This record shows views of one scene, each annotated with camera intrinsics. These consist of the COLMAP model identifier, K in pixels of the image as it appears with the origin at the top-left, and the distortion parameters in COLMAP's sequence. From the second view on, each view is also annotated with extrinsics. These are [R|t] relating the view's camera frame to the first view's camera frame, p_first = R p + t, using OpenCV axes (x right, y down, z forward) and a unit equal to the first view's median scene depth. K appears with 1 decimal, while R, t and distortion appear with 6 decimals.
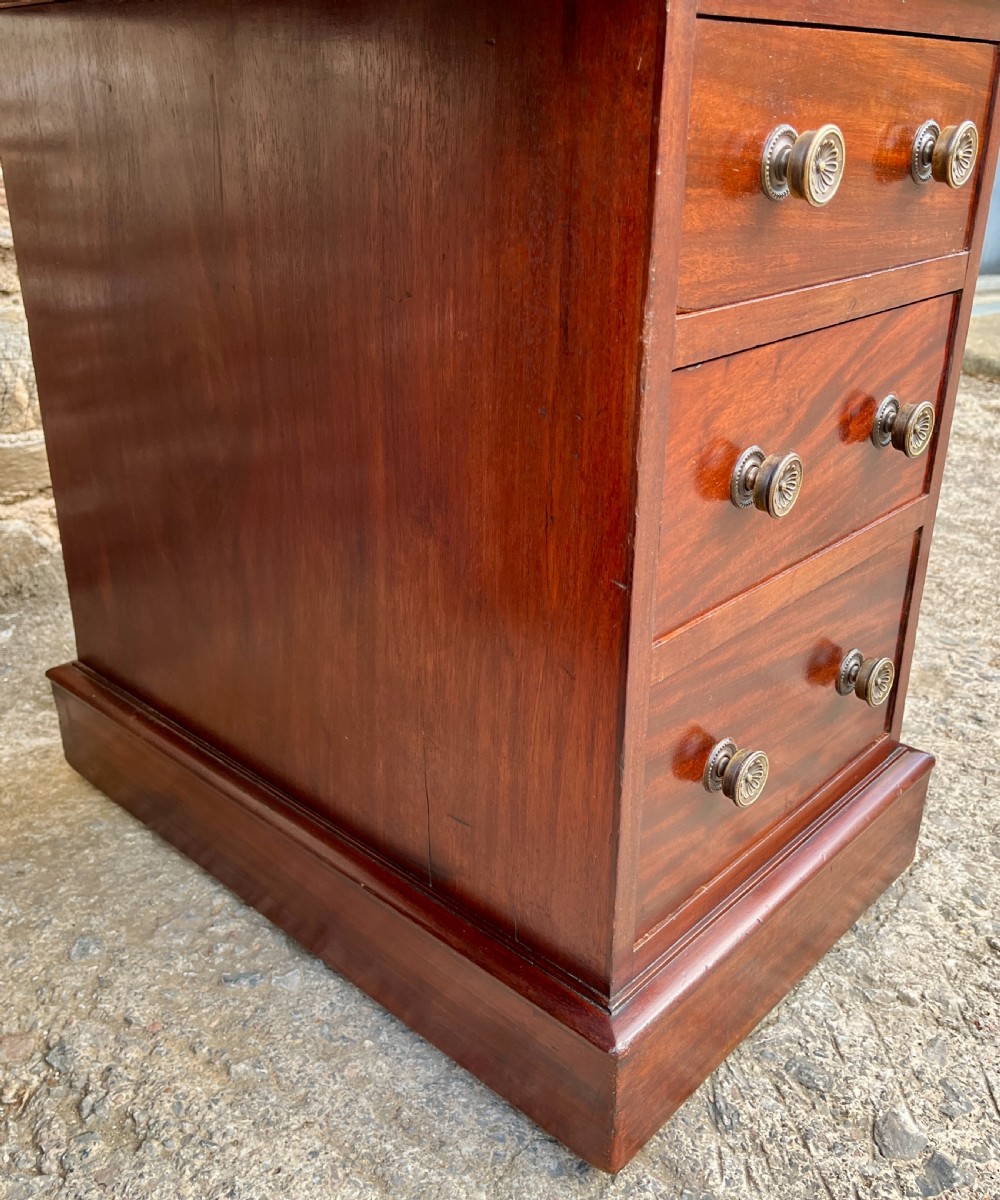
lens RADIAL K [[1106.9, 0, 492.1], [0, 1106.9, 599.9], [0, 0, 1]] dist [0.017156, 0.002926]
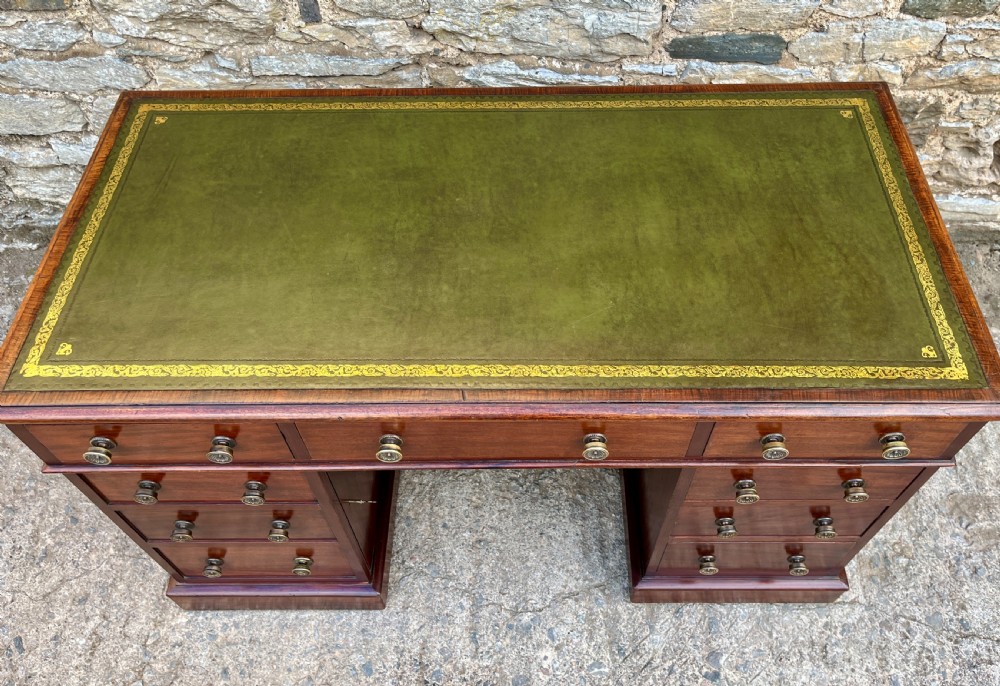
lens RADIAL K [[802.0, 0, 519.7], [0, 802.0, 291.9], [0, 0, 1]] dist [0.057663, -0.073751]
pose [[0.685319, 0.574858, -0.447074, 0.370700], [-0.279442, 0.774497, 0.567510, -1.334433], [0.672495, -0.263994, 0.691417, -0.624429]]
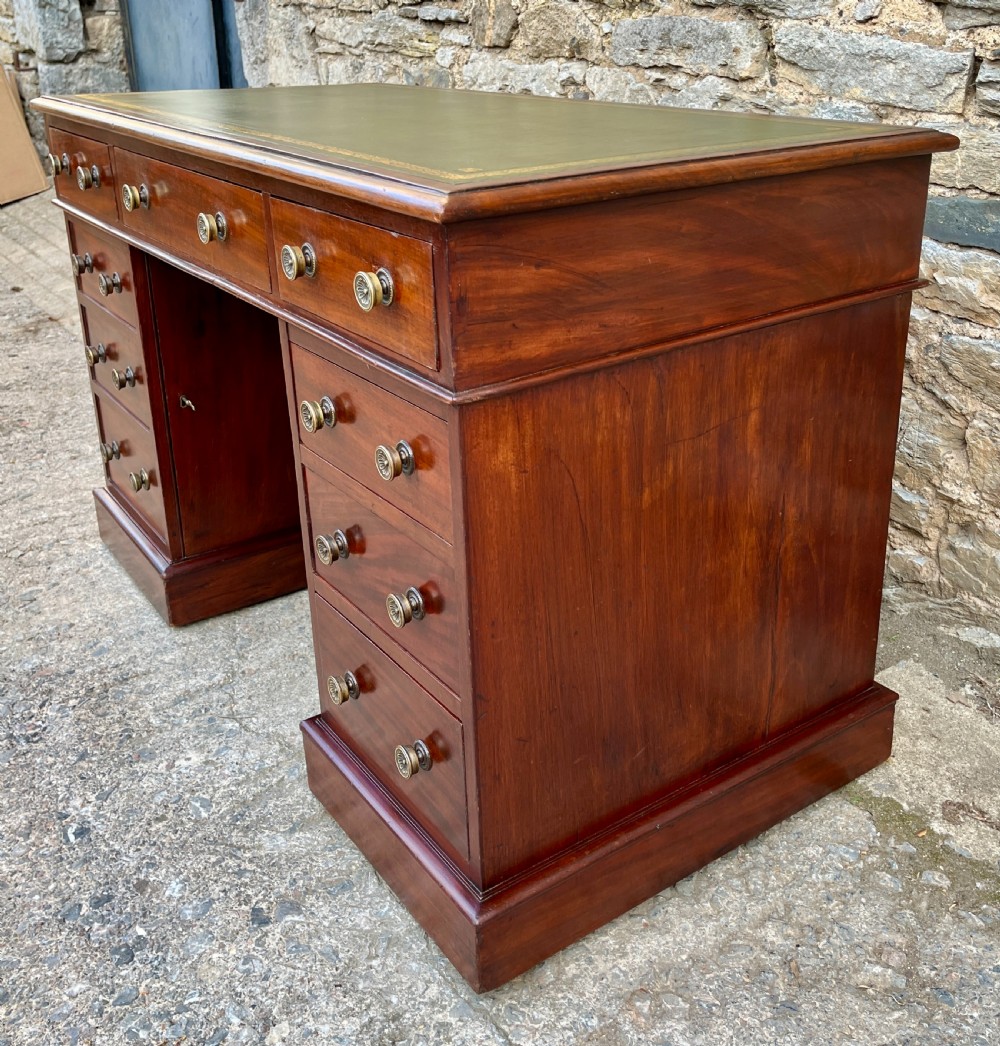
lens RADIAL K [[1115.1, 0, 532.8], [0, 1115.1, 435.6], [0, 0, 1]] dist [0.025128, 0.000000]
pose [[-0.195755, 0.353192, -0.914842, 1.528558], [-0.380365, 0.832513, 0.402796, -0.959115], [0.903882, 0.426824, -0.028627, 0.976588]]
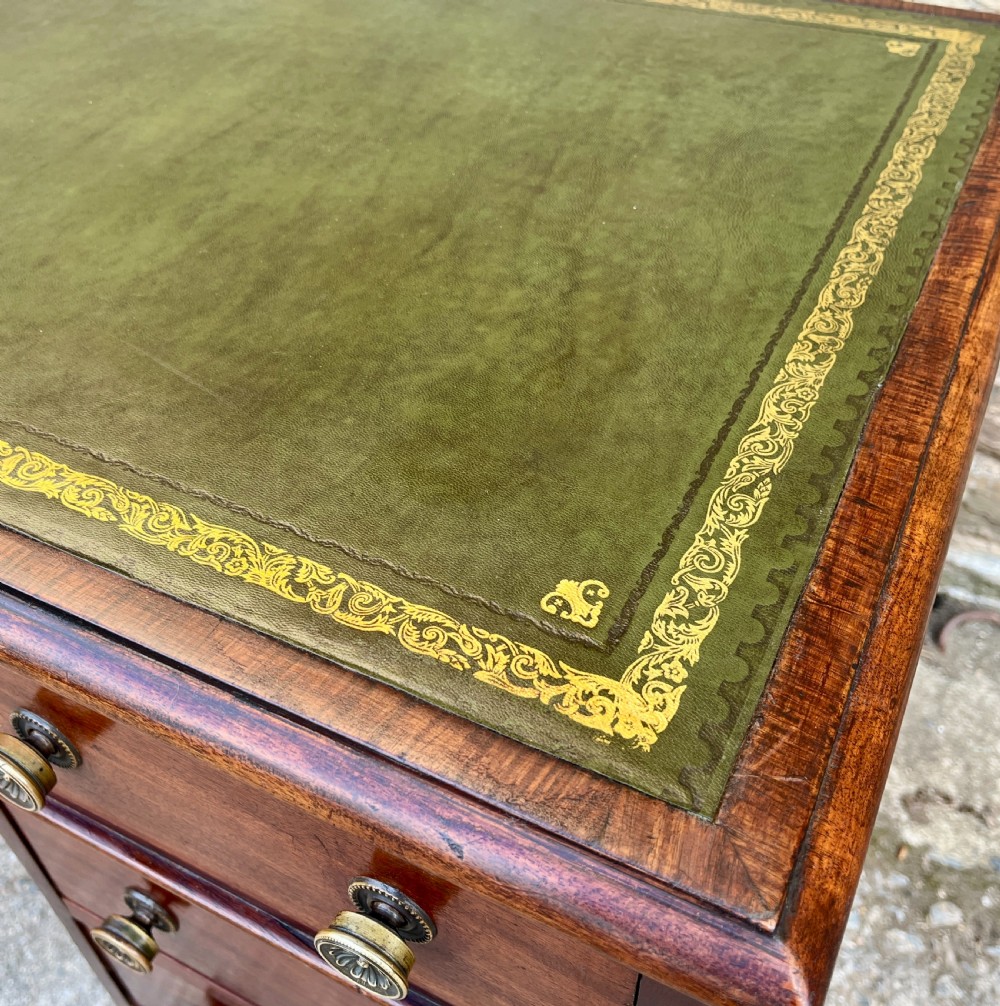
lens RADIAL K [[1063.8, 0, 440.0], [0, 1063.8, 495.6], [0, 0, 1]] dist [0.022440, 0.000000]
pose [[0.263403, 0.654149, -0.709019, 0.549234], [-0.343190, 0.750434, 0.564862, -0.927795], [0.901576, 0.094542, 0.422164, 0.518737]]
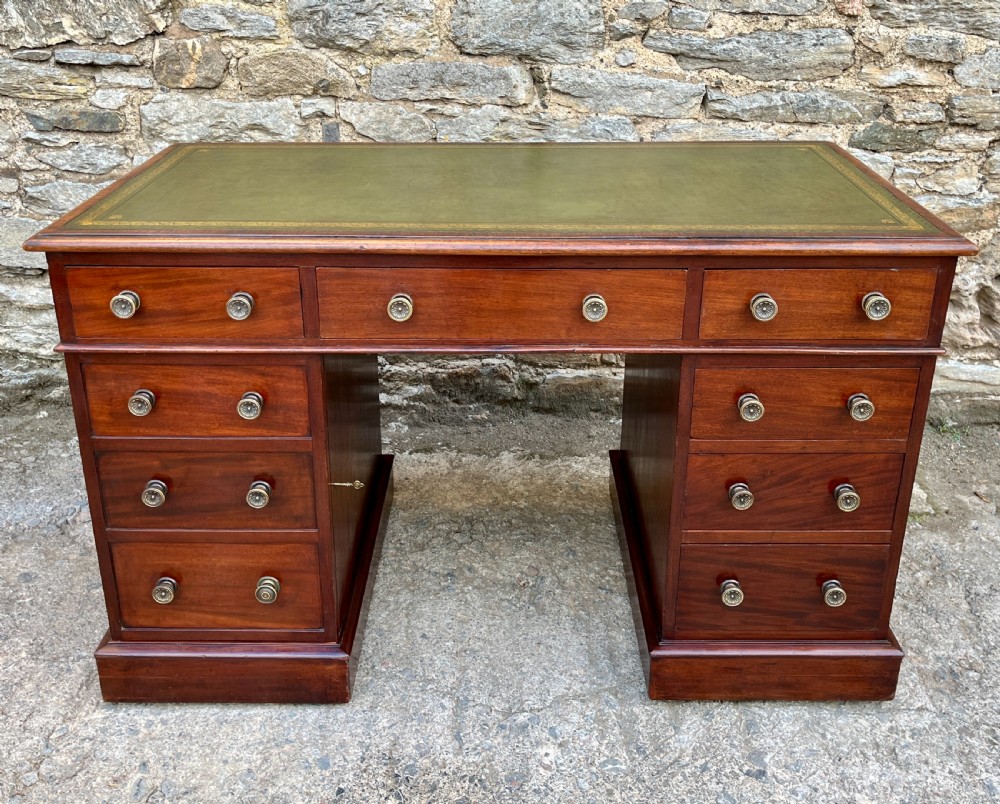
lens RADIAL K [[985.7, 0, 499.7], [0, 985.7, 306.4], [0, 0, 1]] dist [0.030397, 0.000000]
pose [[0.683980, 0.269171, -0.678025, 1.100021], [-0.292517, 0.952642, 0.083106, -0.465185], [0.668285, 0.141491, 0.730326, -1.079611]]
